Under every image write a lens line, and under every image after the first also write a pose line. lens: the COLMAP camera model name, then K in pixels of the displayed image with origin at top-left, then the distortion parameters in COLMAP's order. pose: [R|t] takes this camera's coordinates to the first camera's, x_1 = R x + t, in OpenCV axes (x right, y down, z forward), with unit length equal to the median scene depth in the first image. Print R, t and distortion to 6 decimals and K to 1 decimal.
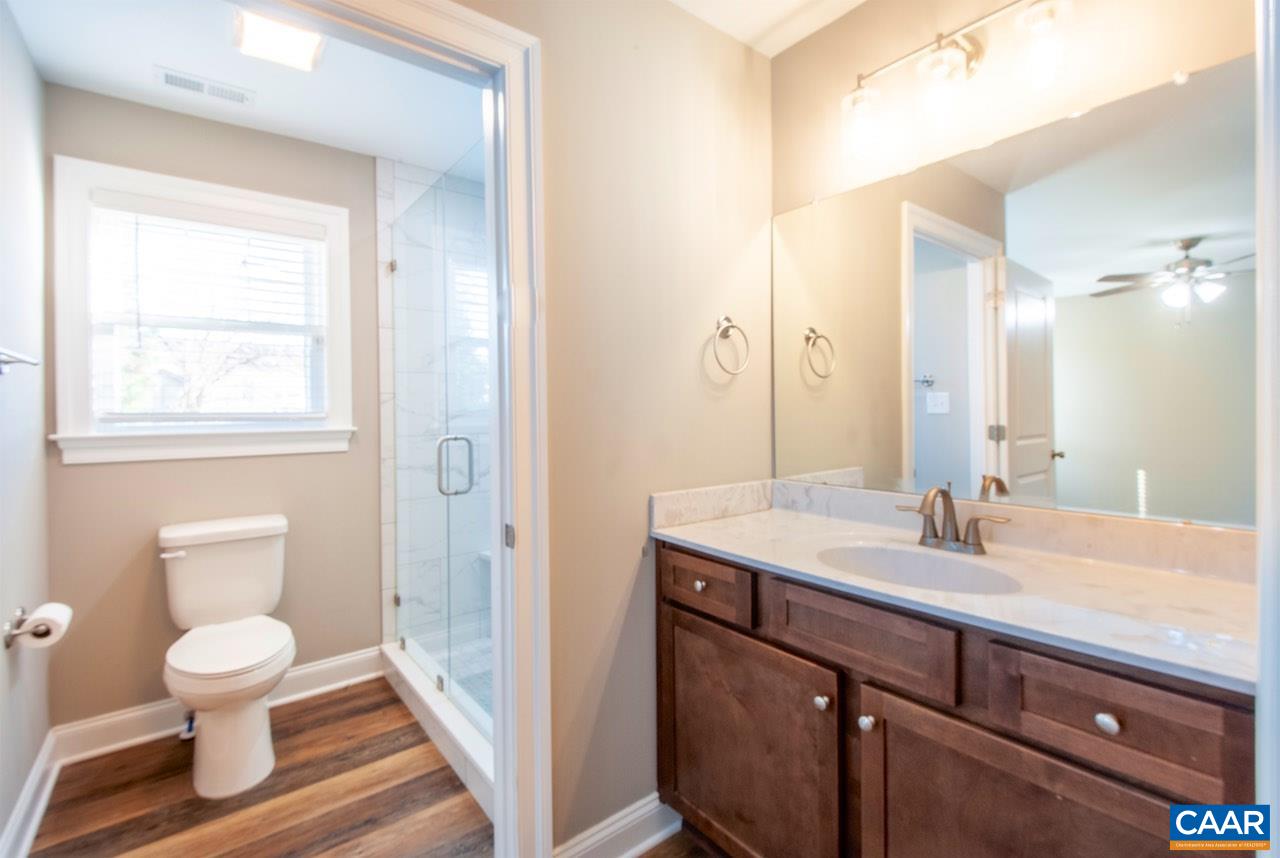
lens RADIAL K [[582.1, 0, 633.3], [0, 582.1, 412.9], [0, 0, 1]] dist [0.026132, -0.013265]
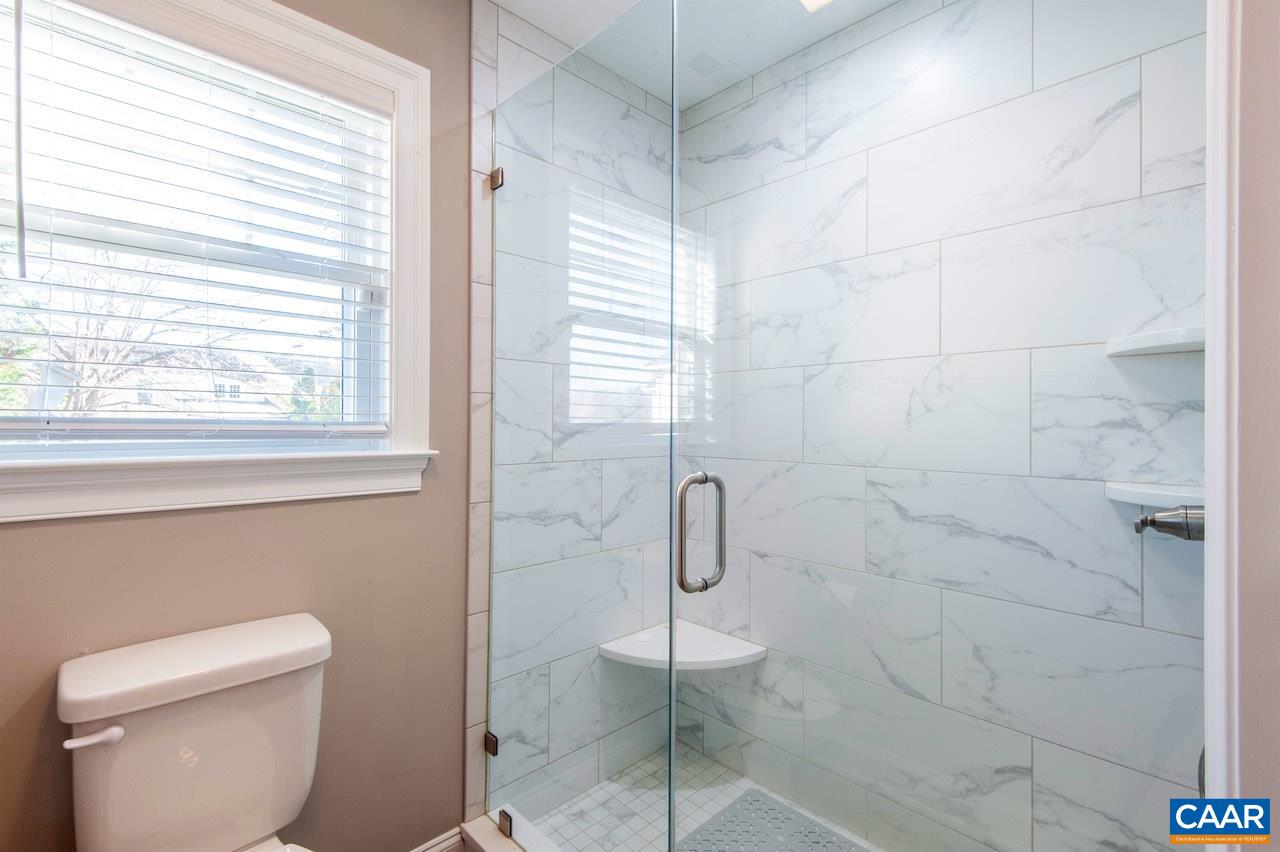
lens RADIAL K [[582.1, 0, 636.7], [0, 582.1, 421.0], [0, 0, 1]] dist [0.026132, -0.013265]
pose [[0.991810, 0.019263, 0.126262, -0.341680], [-0.017625, 0.999746, -0.014082, 0.000956], [-0.126501, 0.011741, 0.991897, 0.395915]]
